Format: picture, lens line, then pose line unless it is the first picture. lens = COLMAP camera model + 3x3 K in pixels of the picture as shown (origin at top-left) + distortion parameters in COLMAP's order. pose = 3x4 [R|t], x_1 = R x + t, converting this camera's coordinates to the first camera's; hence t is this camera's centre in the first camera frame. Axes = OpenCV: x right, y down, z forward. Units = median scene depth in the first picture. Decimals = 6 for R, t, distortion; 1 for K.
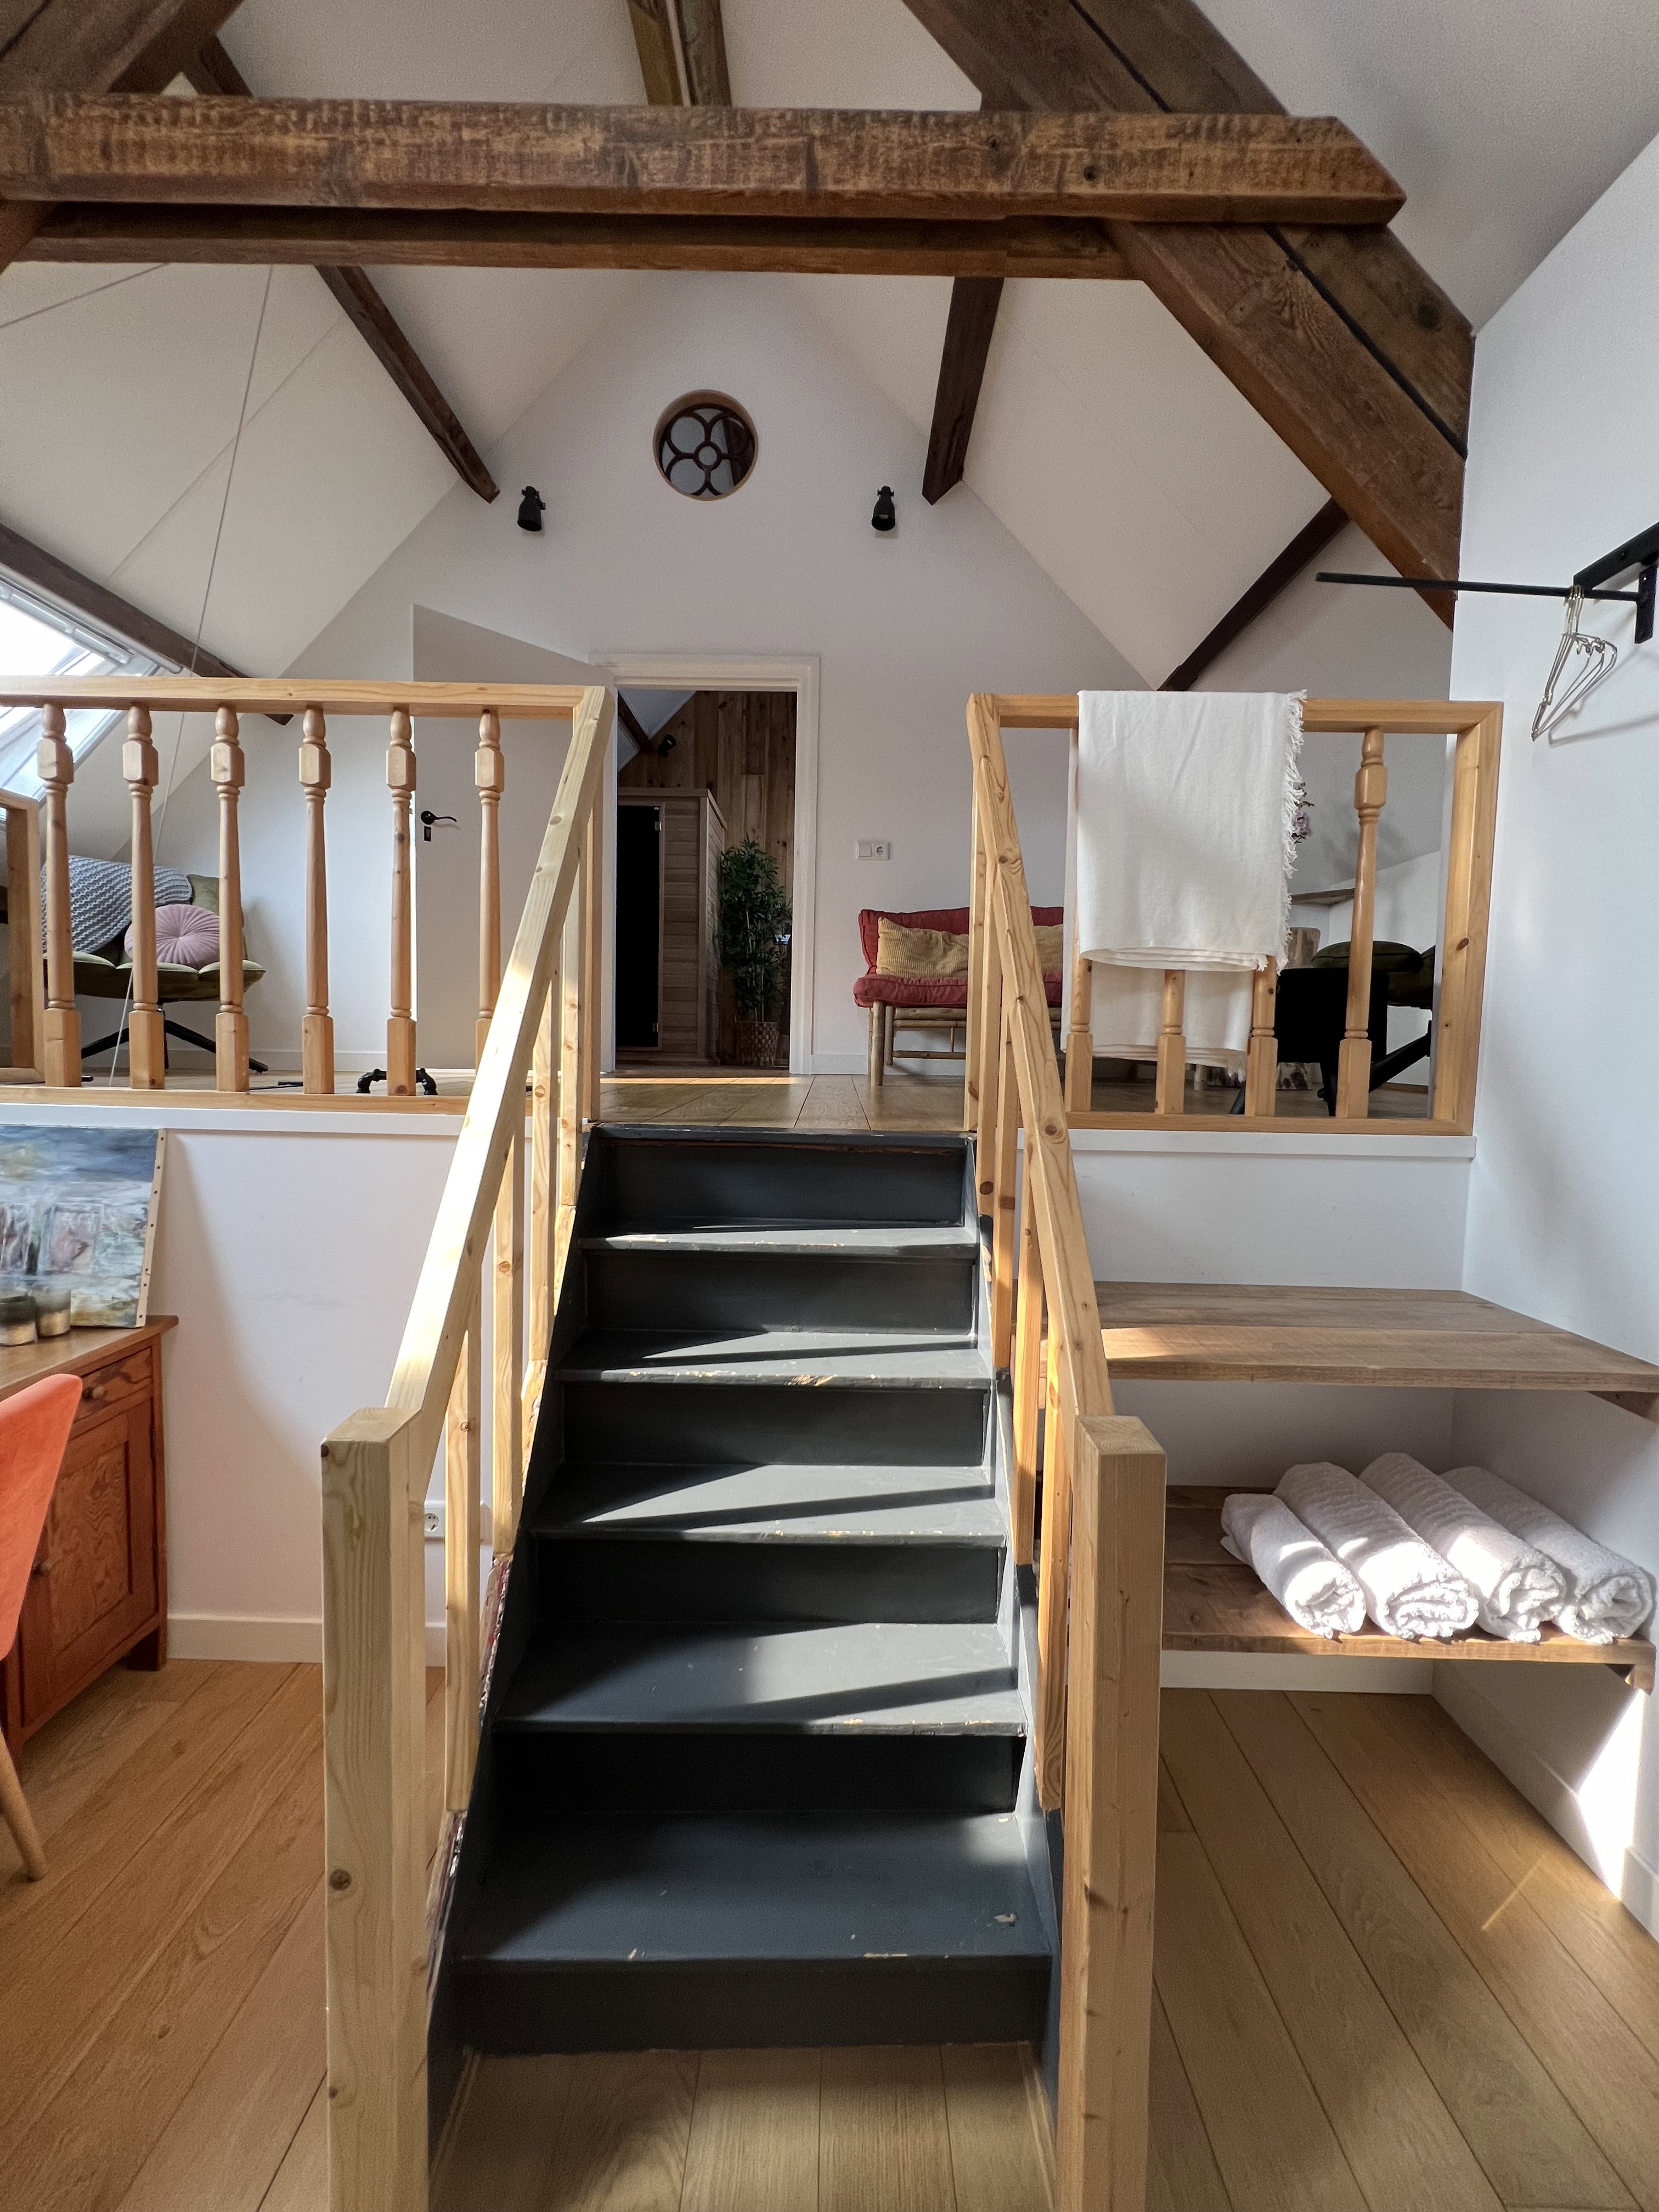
lens RADIAL K [[888.7, 0, 822.6], [0, 888.7, 1107.5], [0, 0, 1]] dist [-0.004303, 0.002388]
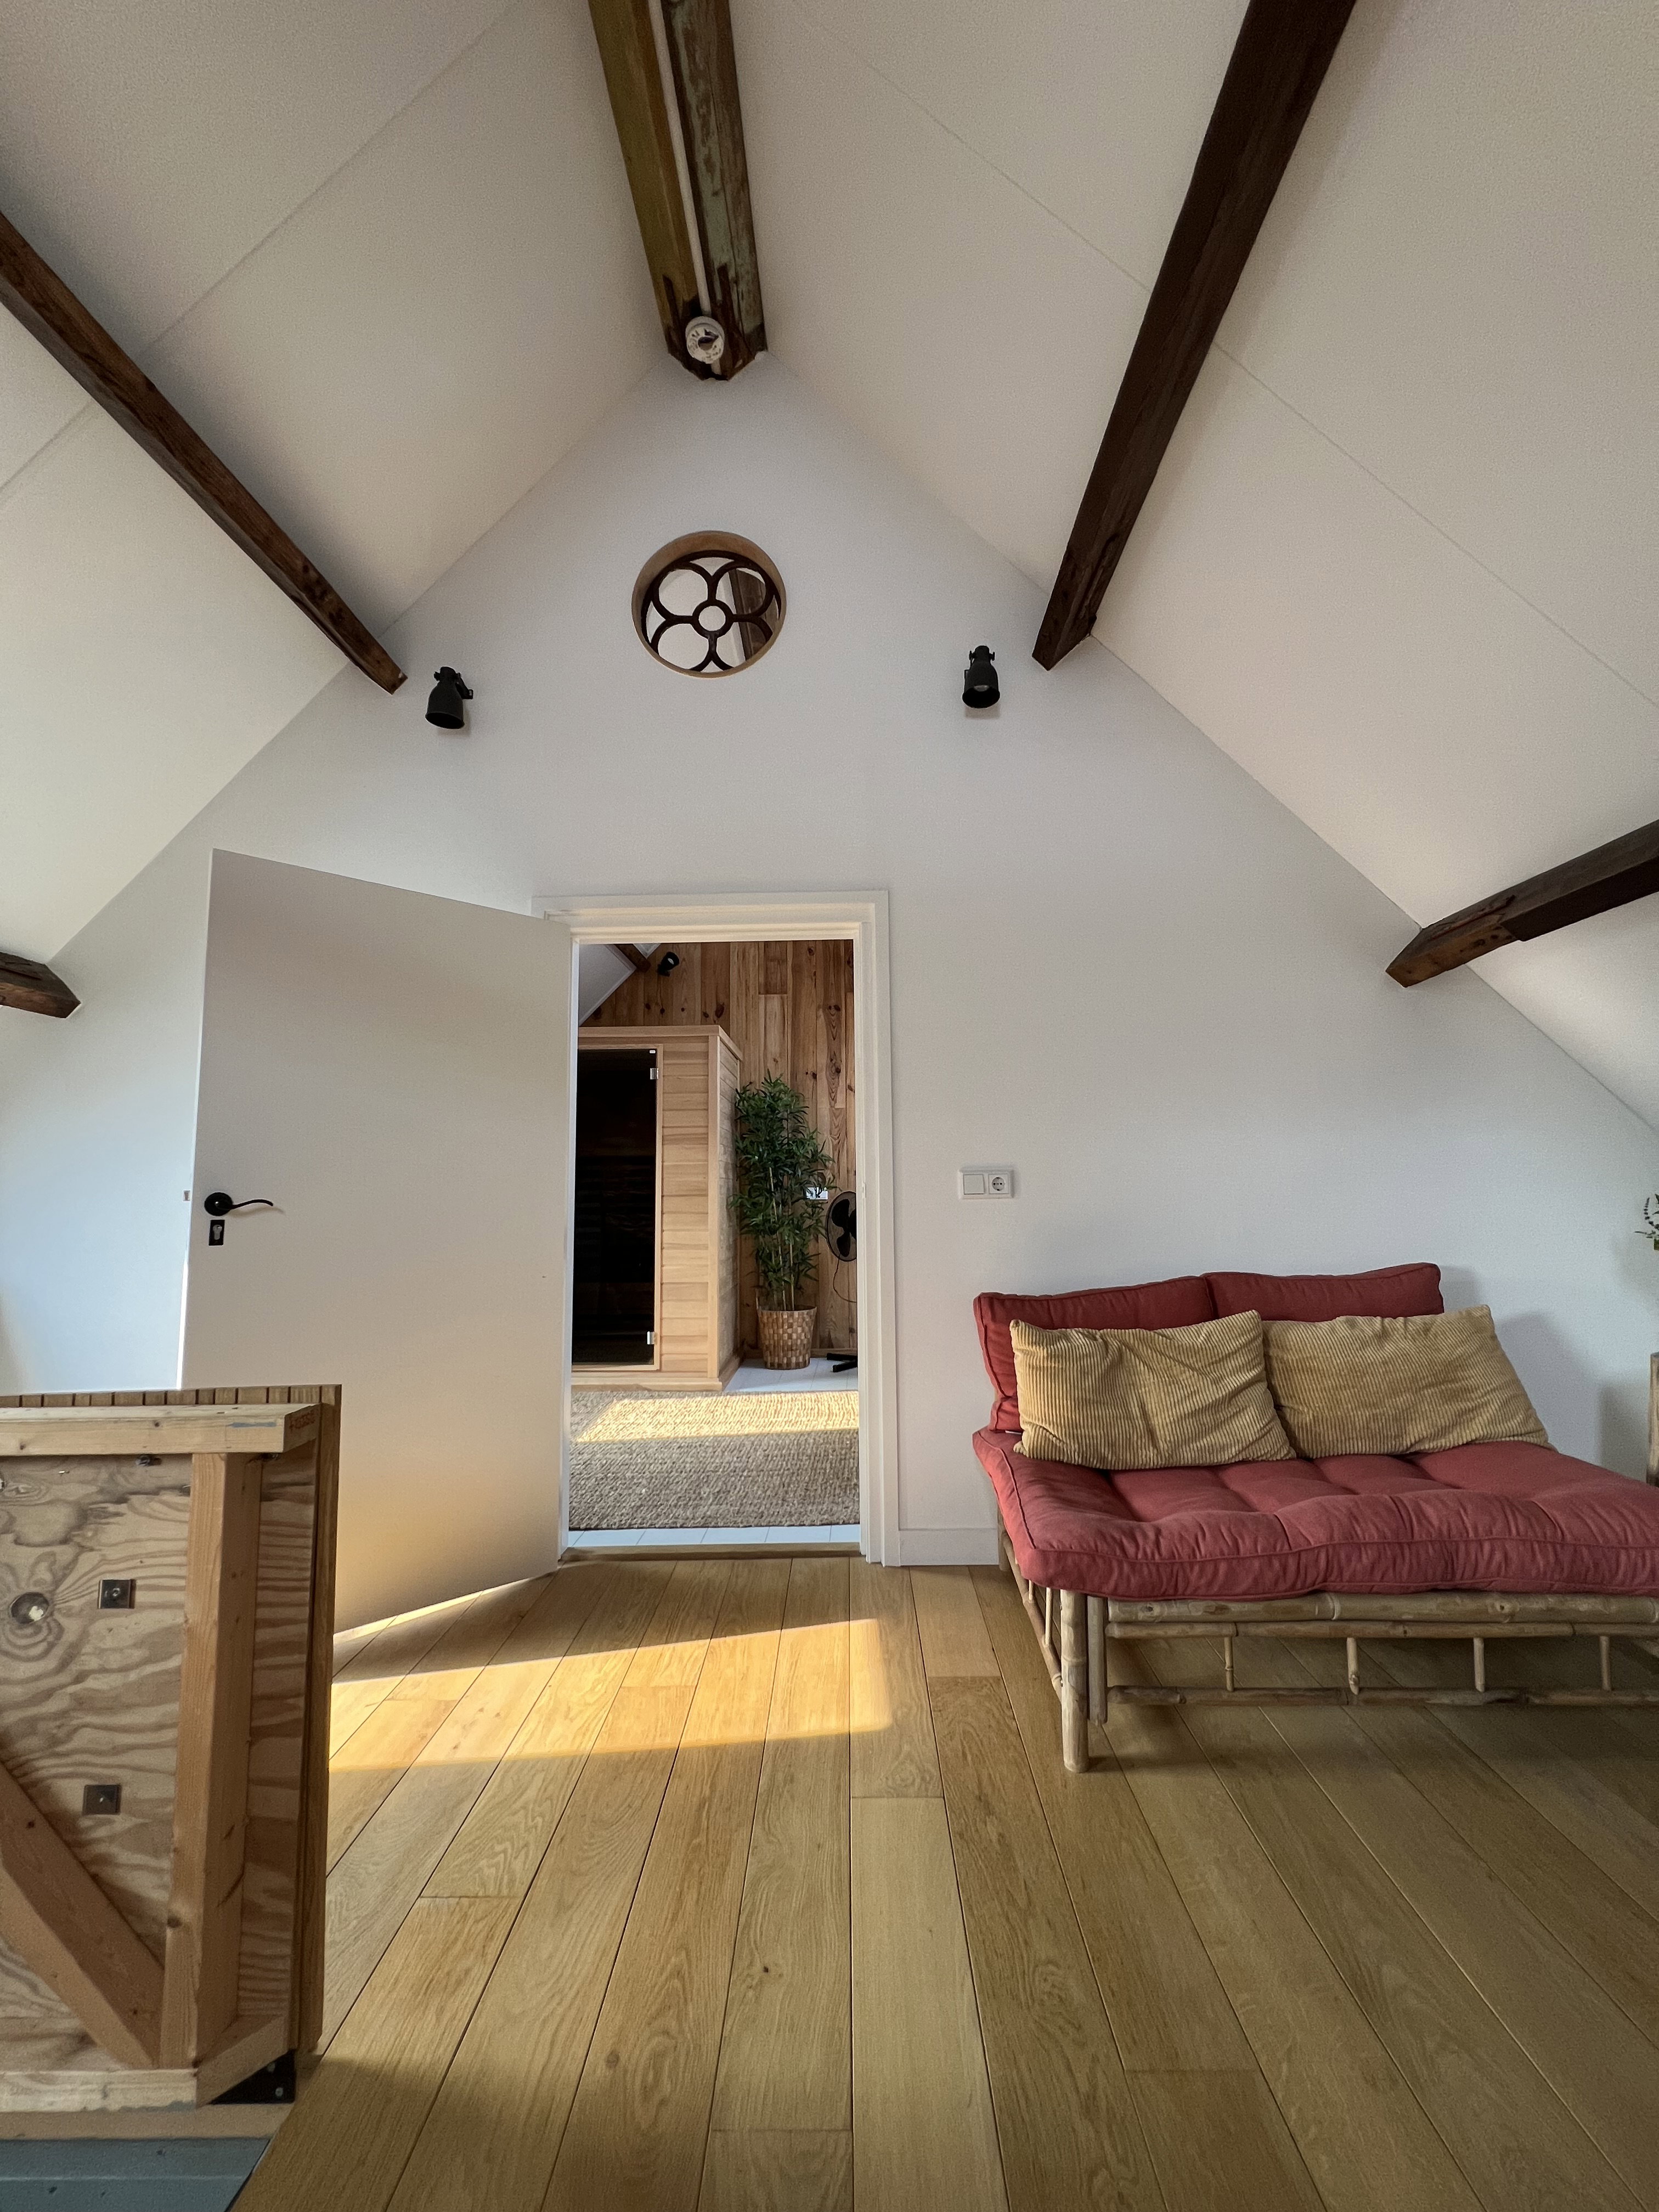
lens RADIAL K [[888.7, 0, 823.9], [0, 888.7, 1110.9], [0, 0, 1]] dist [-0.004303, 0.002388]
pose [[0.999412, -0.032439, -0.011090, -0.059246], [0.030207, 0.986229, -0.162606, -0.302393], [0.016212, 0.162175, 0.986629, 0.476990]]
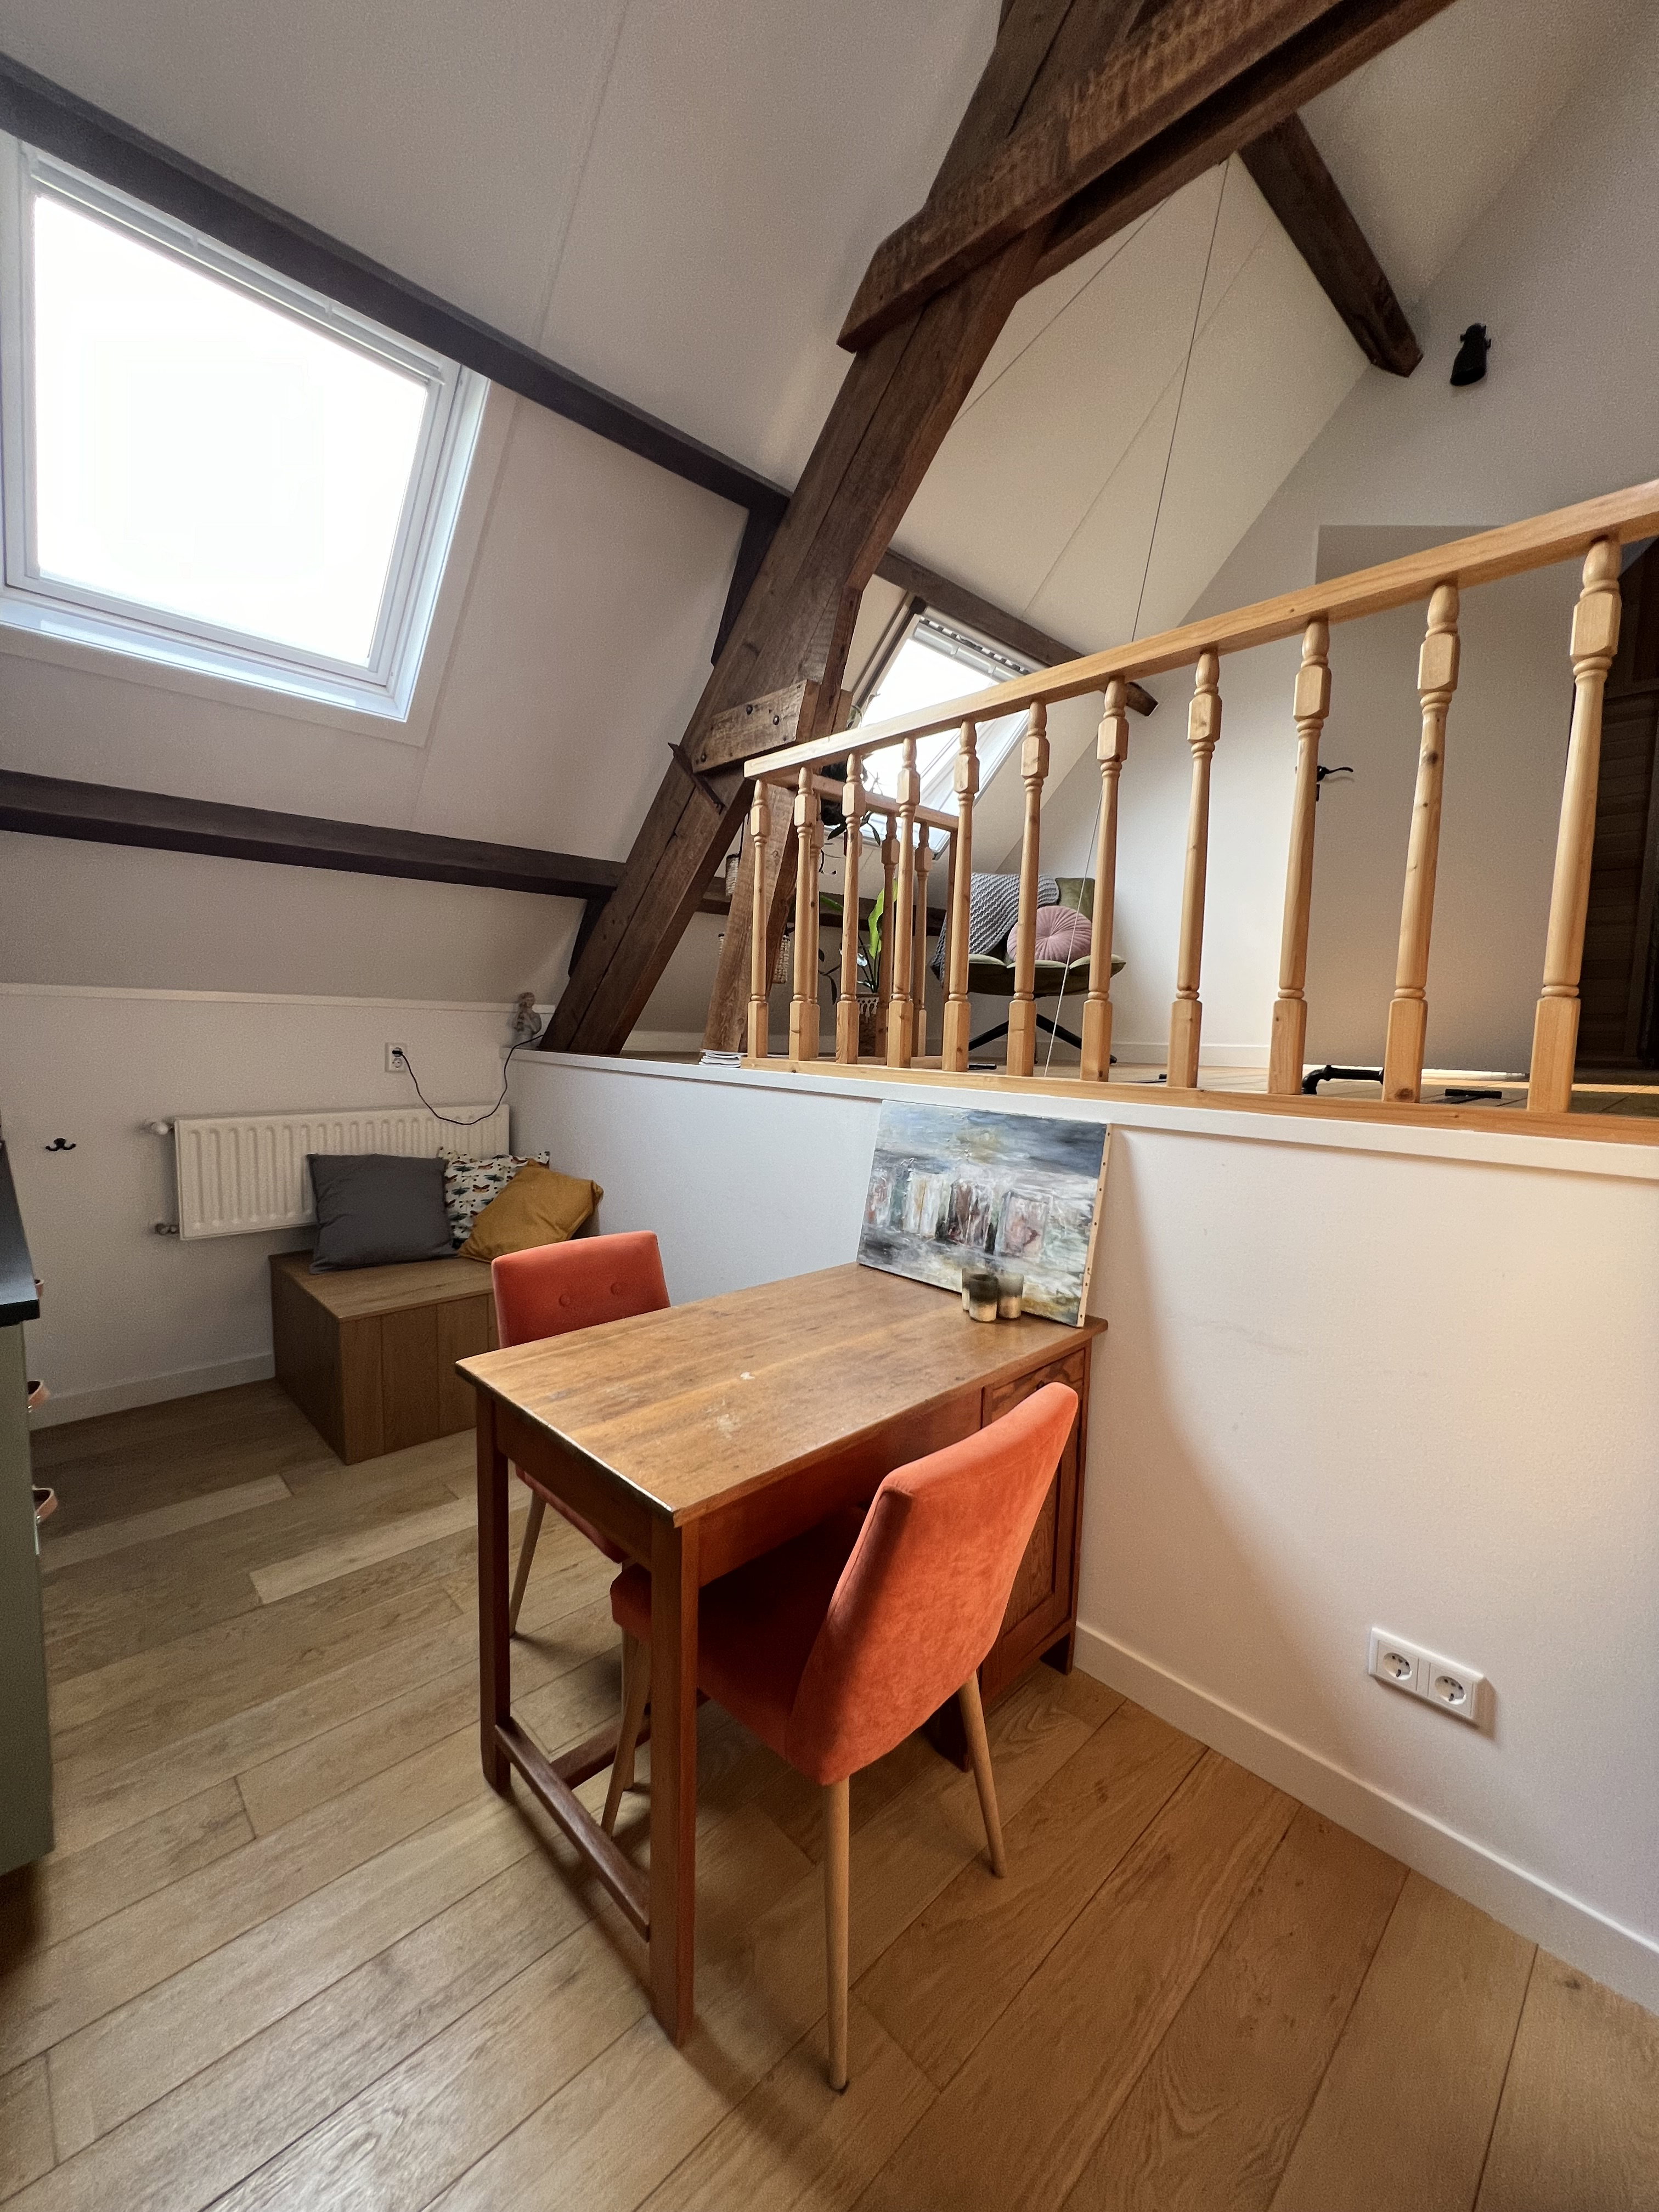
lens RADIAL K [[888.7, 0, 826.6], [0, 888.7, 1106.9], [0, 0, 1]] dist [-0.004303, 0.002388]
pose [[0.699734, 0.058764, -0.711983, -0.156365], [-0.054035, 0.998110, 0.029274, -0.002998], [0.712357, 0.017988, 0.701587, 0.064901]]
